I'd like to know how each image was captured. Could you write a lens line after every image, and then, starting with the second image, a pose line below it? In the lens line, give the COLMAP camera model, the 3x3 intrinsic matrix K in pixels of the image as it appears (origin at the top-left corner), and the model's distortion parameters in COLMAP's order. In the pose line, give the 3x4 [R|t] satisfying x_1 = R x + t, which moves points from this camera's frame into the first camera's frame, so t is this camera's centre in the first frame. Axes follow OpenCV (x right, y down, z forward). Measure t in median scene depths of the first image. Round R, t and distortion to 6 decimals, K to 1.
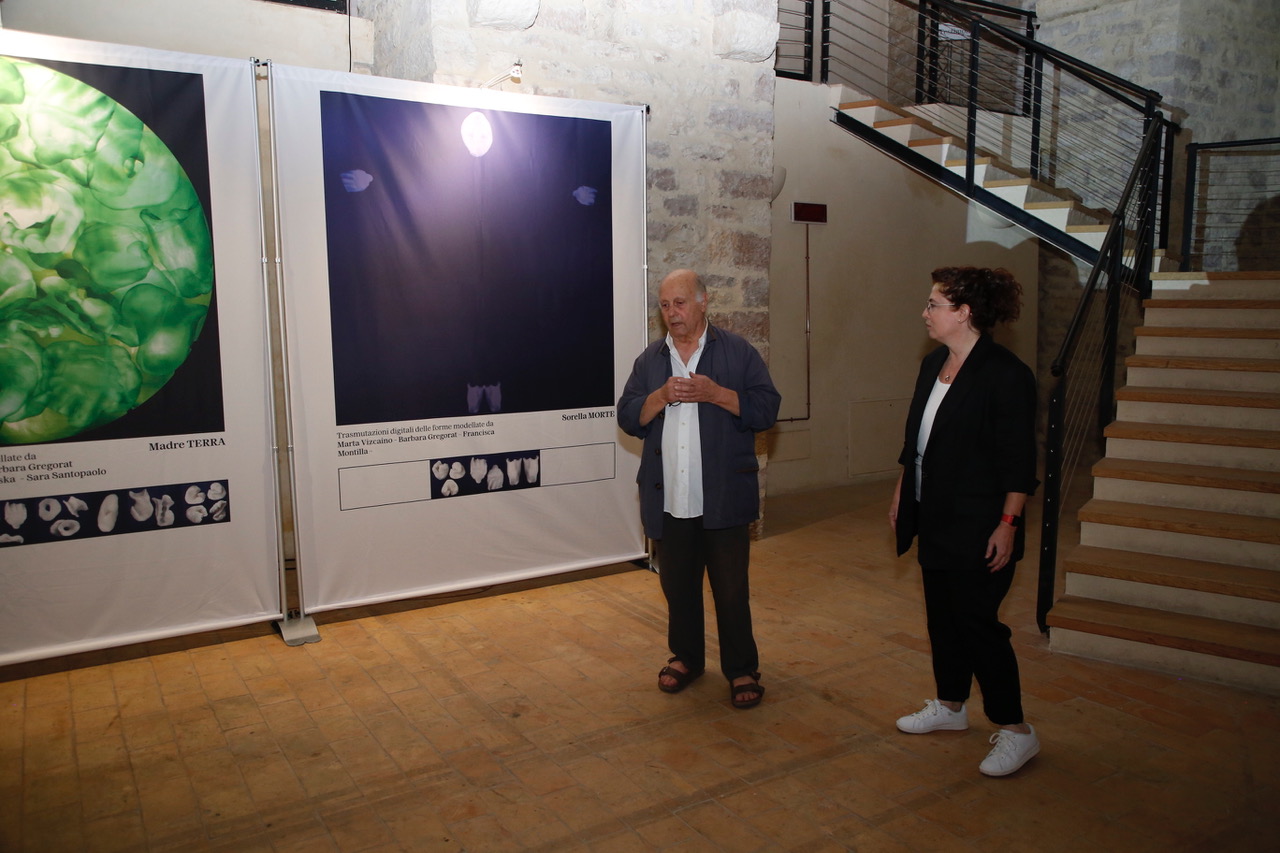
lens RADIAL K [[999.2, 0, 640.0], [0, 999.2, 426.5], [0, 0, 1]] dist [-0.002736, 0.005157]
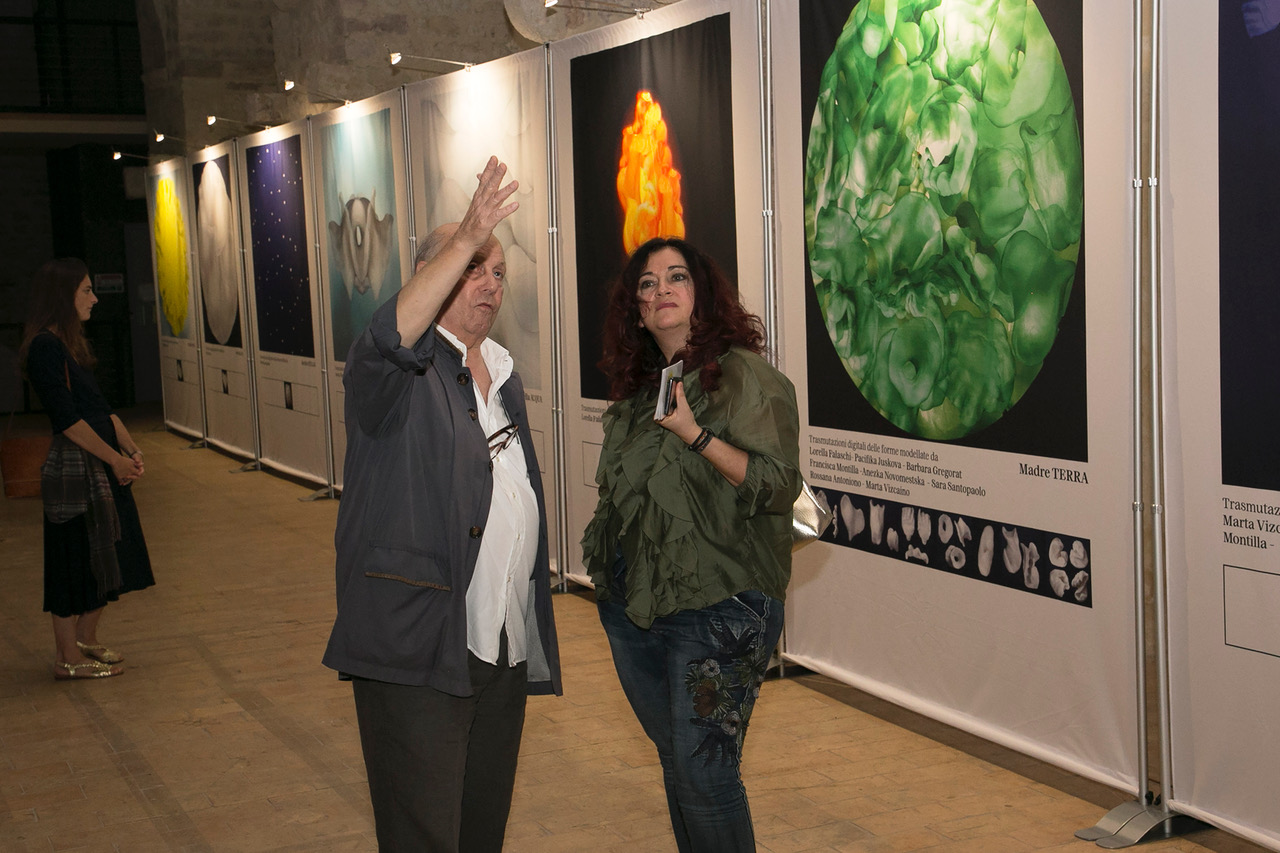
lens RADIAL K [[1773.1, 0, 640.0], [0, 1773.1, 426.5], [0, 0, 1]] dist [0.149010, -0.062716]
pose [[-0.140051, 0.100038, -0.985078, 0.767512], [-0.087060, 0.989786, 0.112894, -0.126484], [0.986309, 0.101572, -0.129911, 0.919732]]
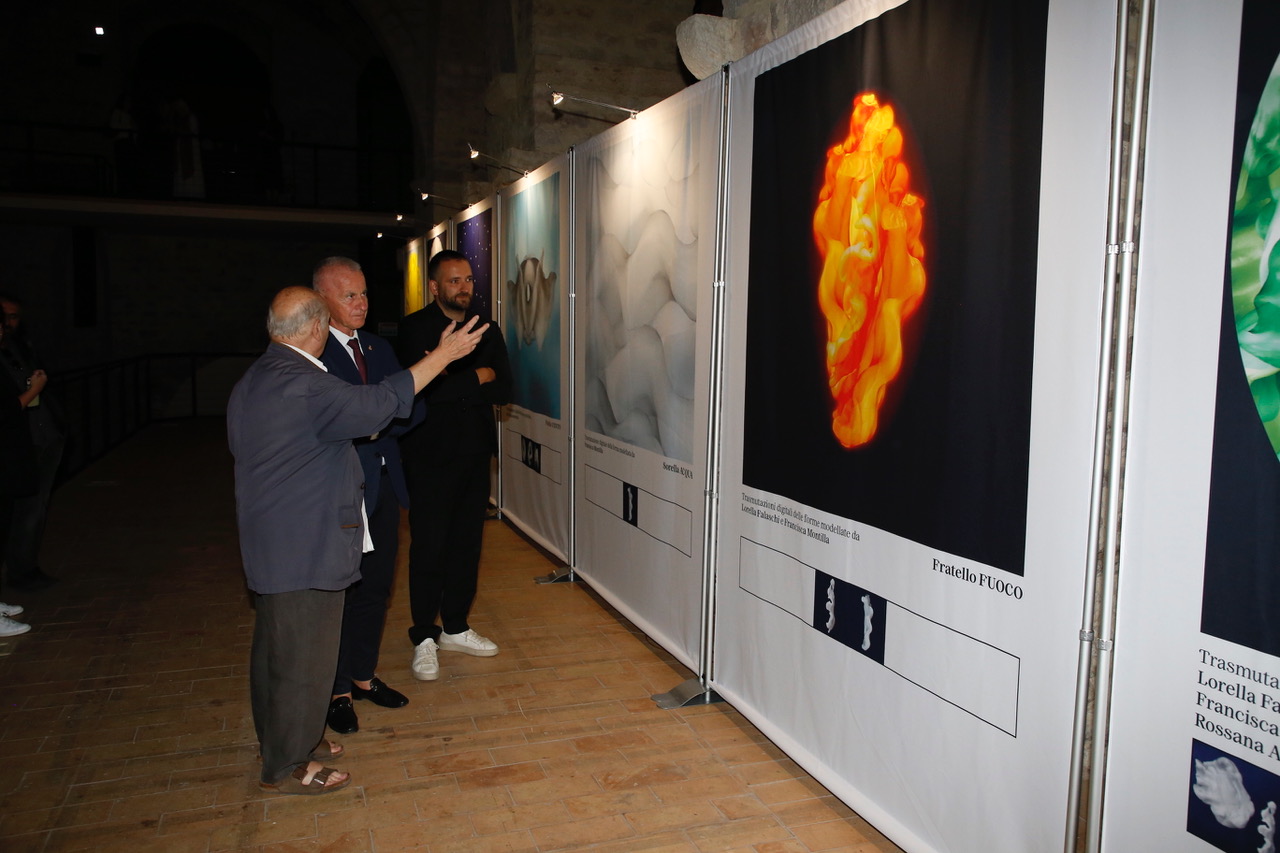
lens RADIAL K [[1002.3, 0, 640.0], [0, 1002.3, 426.5], [0, 0, 1]] dist [-0.075557, 0.131433]
pose [[-0.229856, 0.093024, -0.968769, -0.242025], [-0.133345, 0.983024, 0.126031, -0.087322], [0.964046, 0.158149, -0.213550, 0.695787]]
